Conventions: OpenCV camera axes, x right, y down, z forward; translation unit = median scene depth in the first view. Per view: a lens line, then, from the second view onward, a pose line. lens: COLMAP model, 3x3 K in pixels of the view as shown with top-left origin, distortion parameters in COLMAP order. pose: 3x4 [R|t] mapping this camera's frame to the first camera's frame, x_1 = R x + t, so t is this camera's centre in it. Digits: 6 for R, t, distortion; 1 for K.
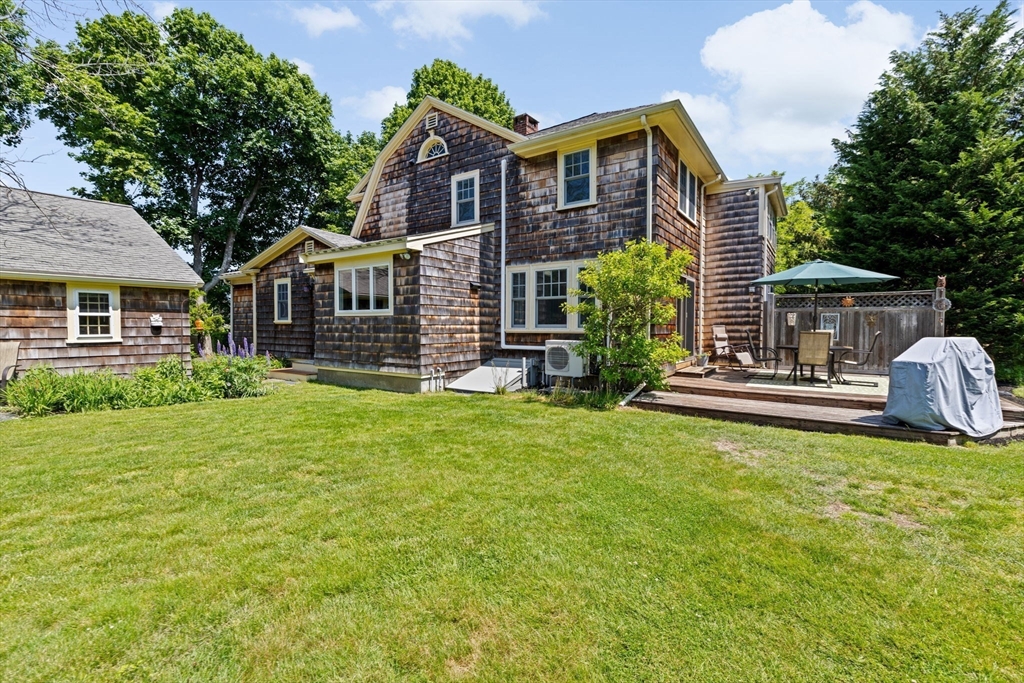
lens RADIAL K [[443.3, 0, 516.0], [0, 443.3, 339.2], [0, 0, 1]] dist [-0.000453, 0.000982]
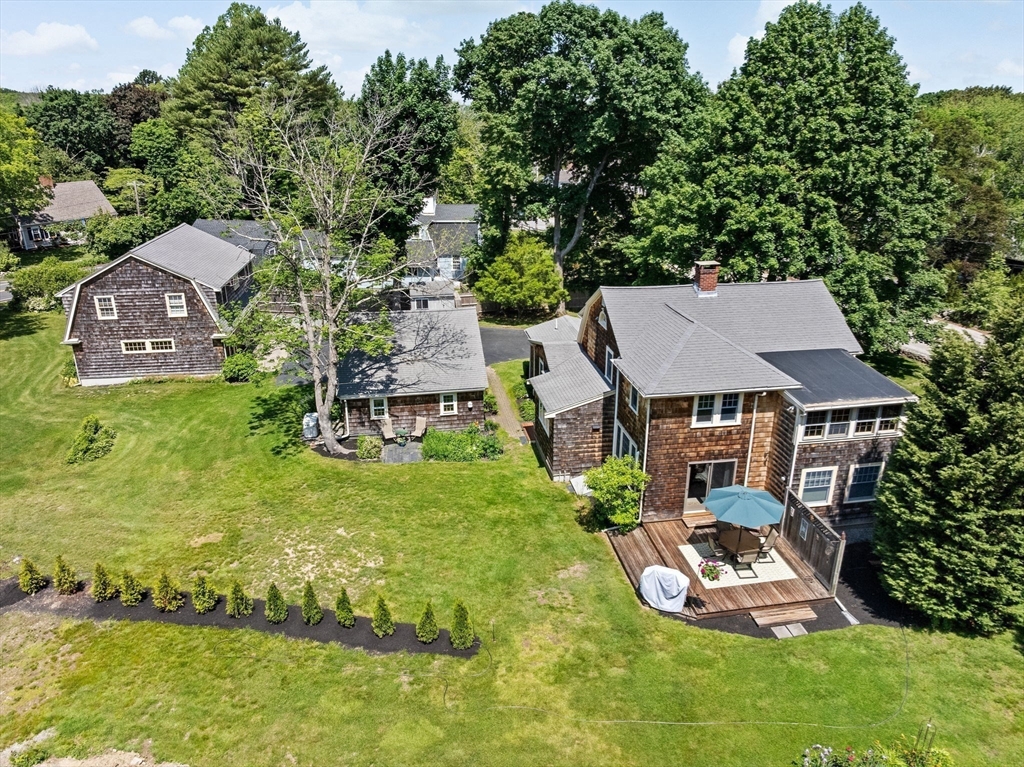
lens RADIAL K [[726.5, 0, 512.0], [0, 726.5, 378.5], [0, 0, 1]] dist [-0.037708, -0.003664]
pose [[0.692156, 0.251753, -0.676417, 1.641800], [-0.020967, 0.943812, 0.329818, -1.305721], [0.721443, -0.214103, 0.658544, -1.114232]]
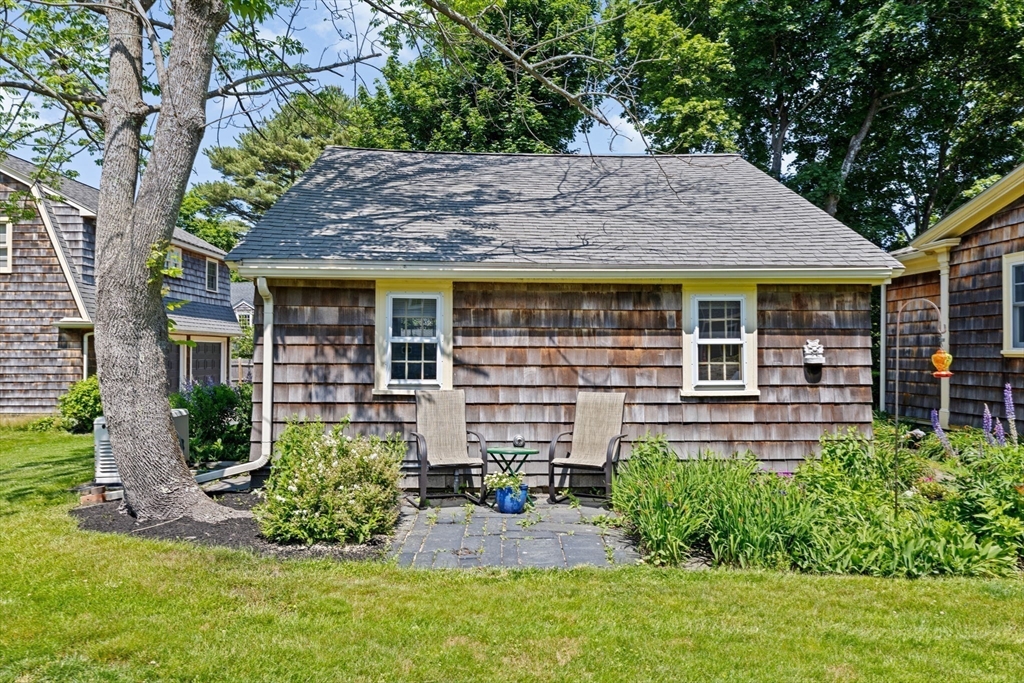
lens RADIAL K [[739.1, 0, 513.8], [0, 739.1, 344.7], [0, 0, 1]] dist [-0.007053, 0.002764]
pose [[0.602769, -0.011193, -0.797837, -0.368522], [-0.023696, 0.999210, -0.031920, -0.017241], [0.797564, 0.038146, 0.602027, 0.260564]]
